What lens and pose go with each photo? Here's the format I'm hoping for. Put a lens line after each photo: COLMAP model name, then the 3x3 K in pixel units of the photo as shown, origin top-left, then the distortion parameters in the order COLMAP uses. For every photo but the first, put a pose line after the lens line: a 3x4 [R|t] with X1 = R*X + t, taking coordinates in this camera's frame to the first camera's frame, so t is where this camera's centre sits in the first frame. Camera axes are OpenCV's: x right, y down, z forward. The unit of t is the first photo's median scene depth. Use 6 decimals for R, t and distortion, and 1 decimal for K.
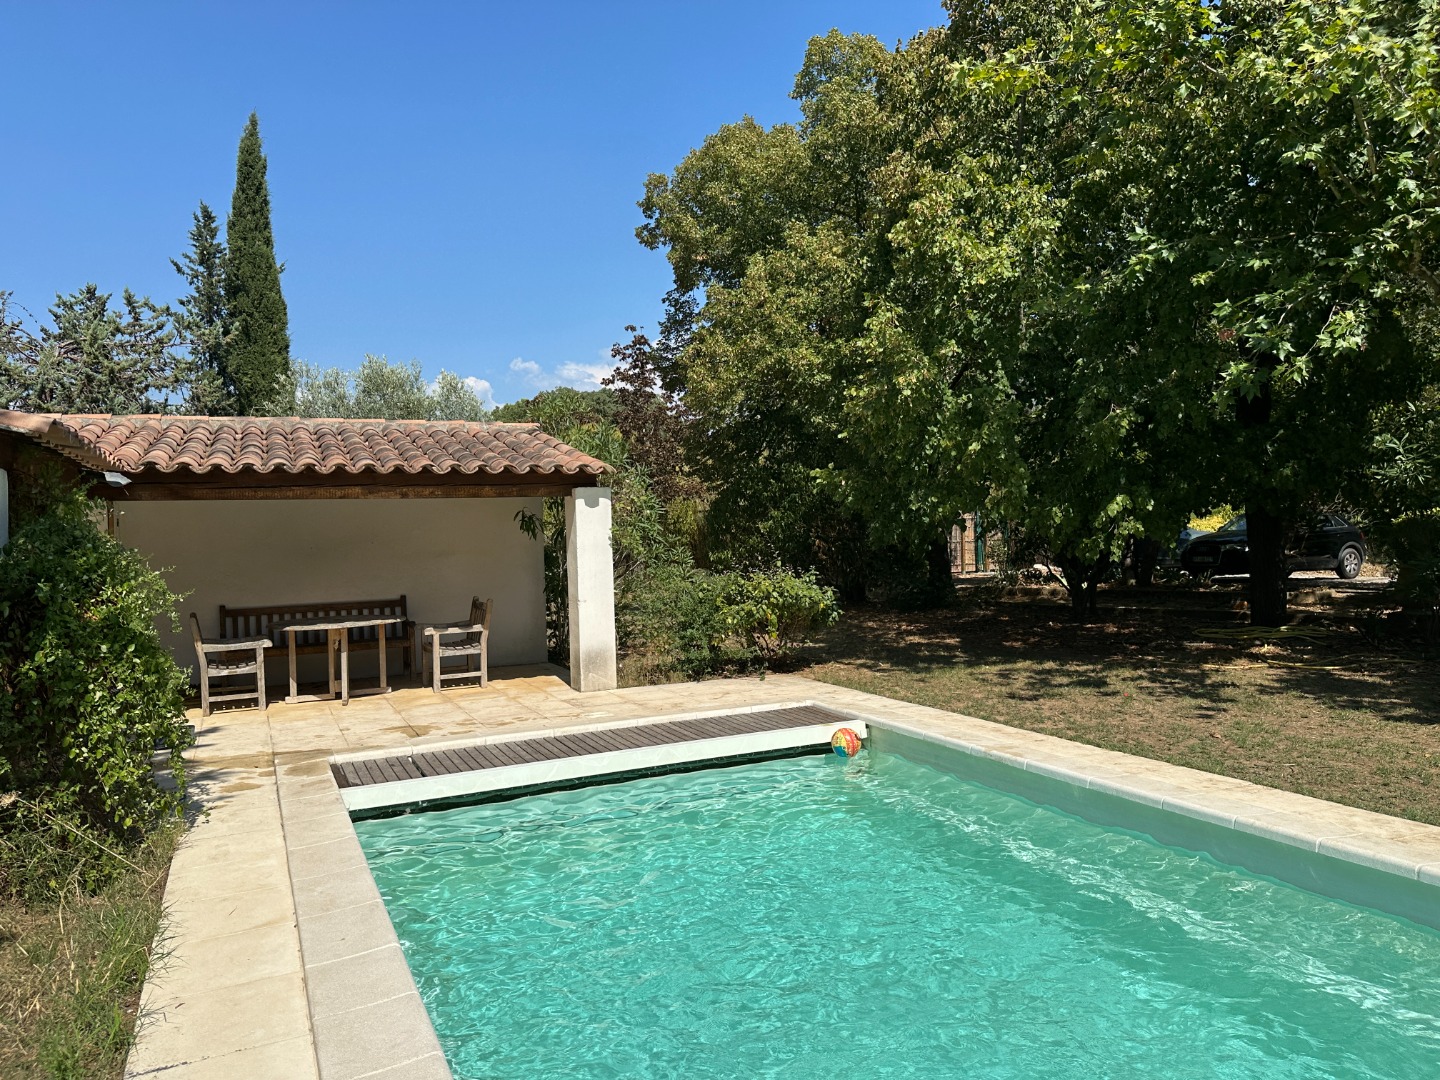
lens RADIAL K [[1051.5, 0, 720.0], [0, 1051.5, 540.0], [0, 0, 1]] dist [-0.010443, -0.005979]
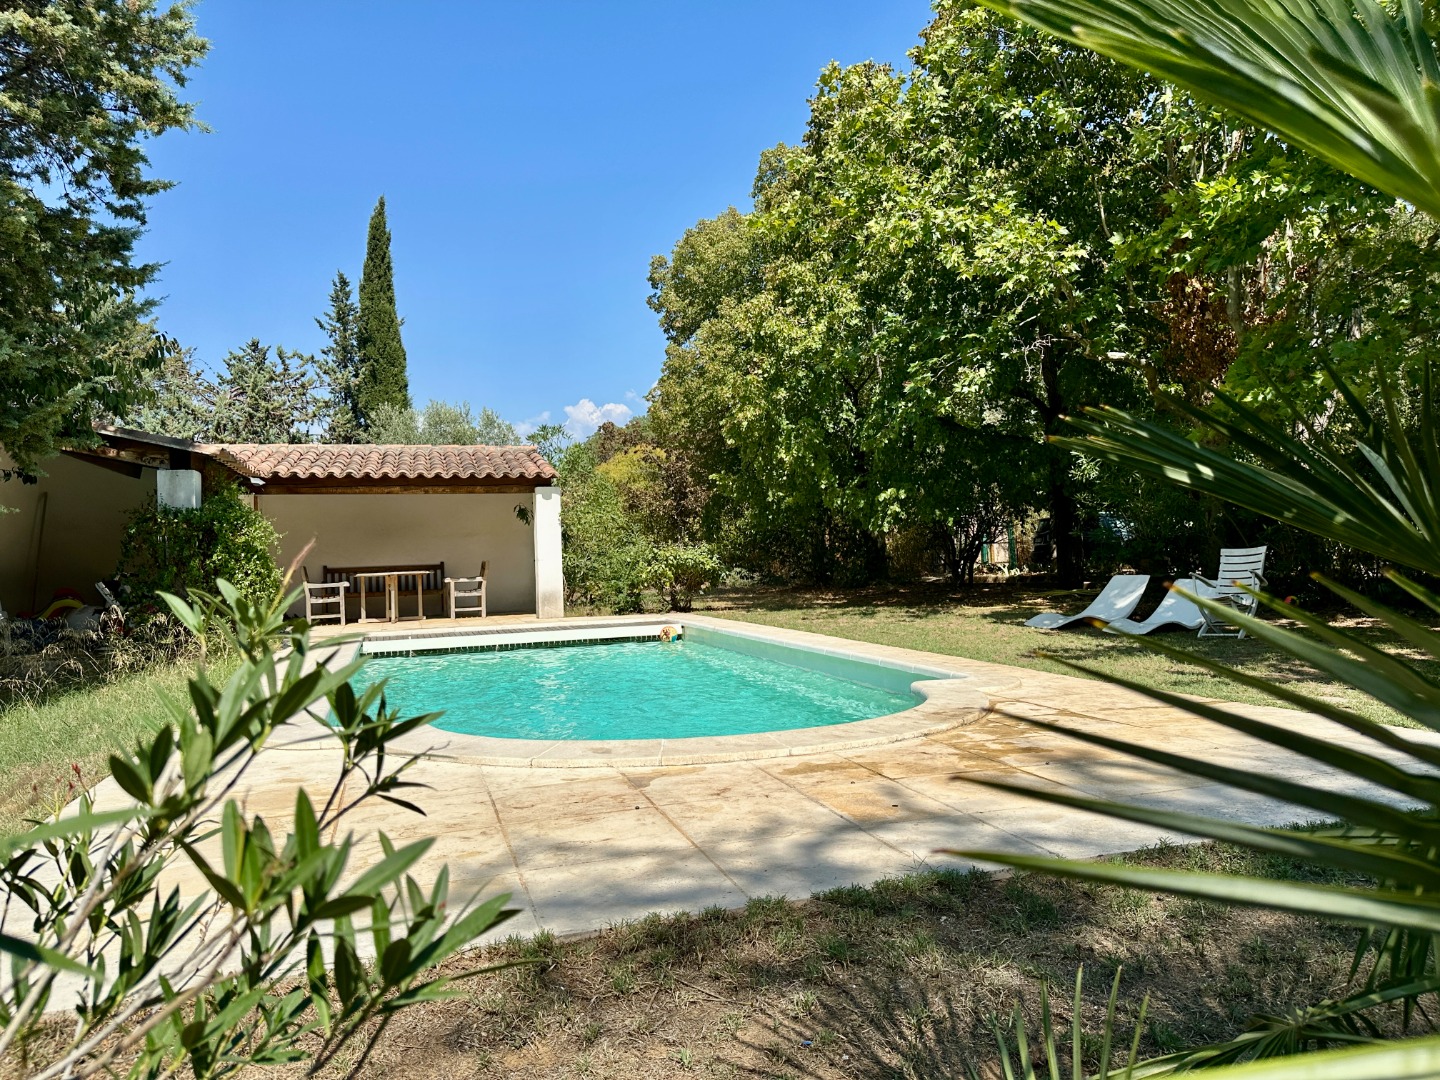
lens RADIAL K [[1051.5, 0, 720.0], [0, 1051.5, 540.0], [0, 0, 1]] dist [-0.010443, -0.005979]
pose [[0.991846, -0.002451, -0.127417, 0.253095], [0.000076, 0.999826, -0.018637, 0.044289], [0.127440, 0.018476, 0.991674, -0.389145]]
